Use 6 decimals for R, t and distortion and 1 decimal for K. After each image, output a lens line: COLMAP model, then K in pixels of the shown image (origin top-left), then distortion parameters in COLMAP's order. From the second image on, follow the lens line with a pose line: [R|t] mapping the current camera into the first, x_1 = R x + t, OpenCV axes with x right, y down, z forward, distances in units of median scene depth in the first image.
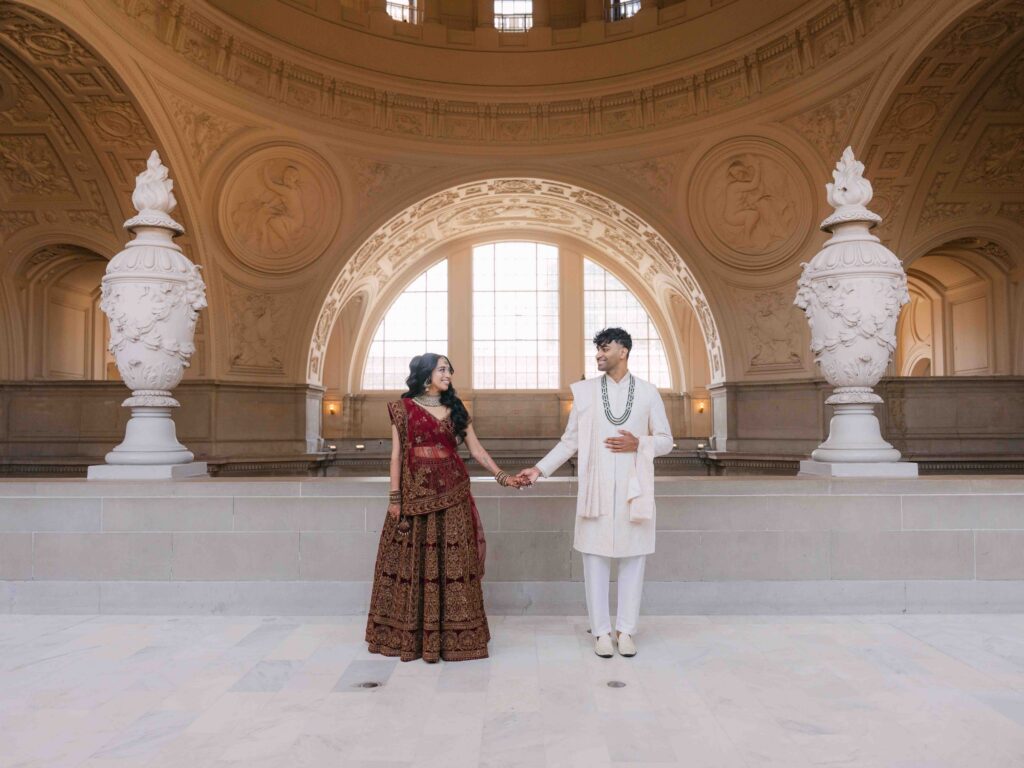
lens RADIAL K [[902.2, 0, 506.3], [0, 902.2, 380.8], [0, 0, 1]] dist [0.006925, 0.001337]
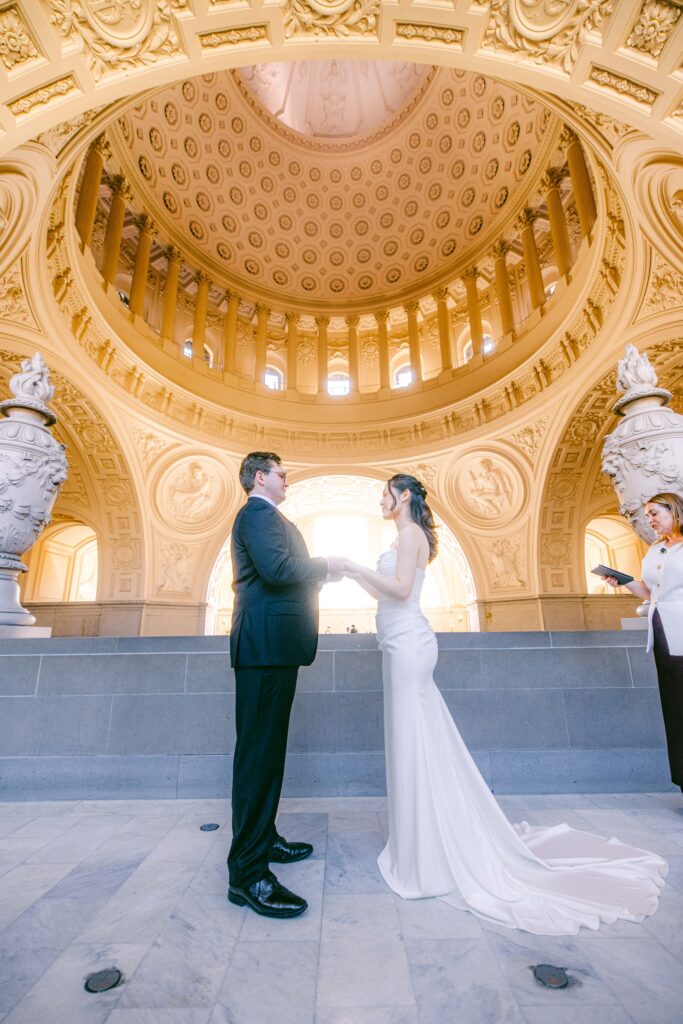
lens RADIAL K [[467.6, 0, 340.6], [0, 467.6, 510.8], [0, 0, 1]] dist [0.002520, 0.000131]
pose [[0.999870, -0.002932, 0.015851, -0.003561], [0.006500, 0.973169, -0.229999, 0.037947], [-0.014752, 0.230072, 0.973062, 0.195005]]
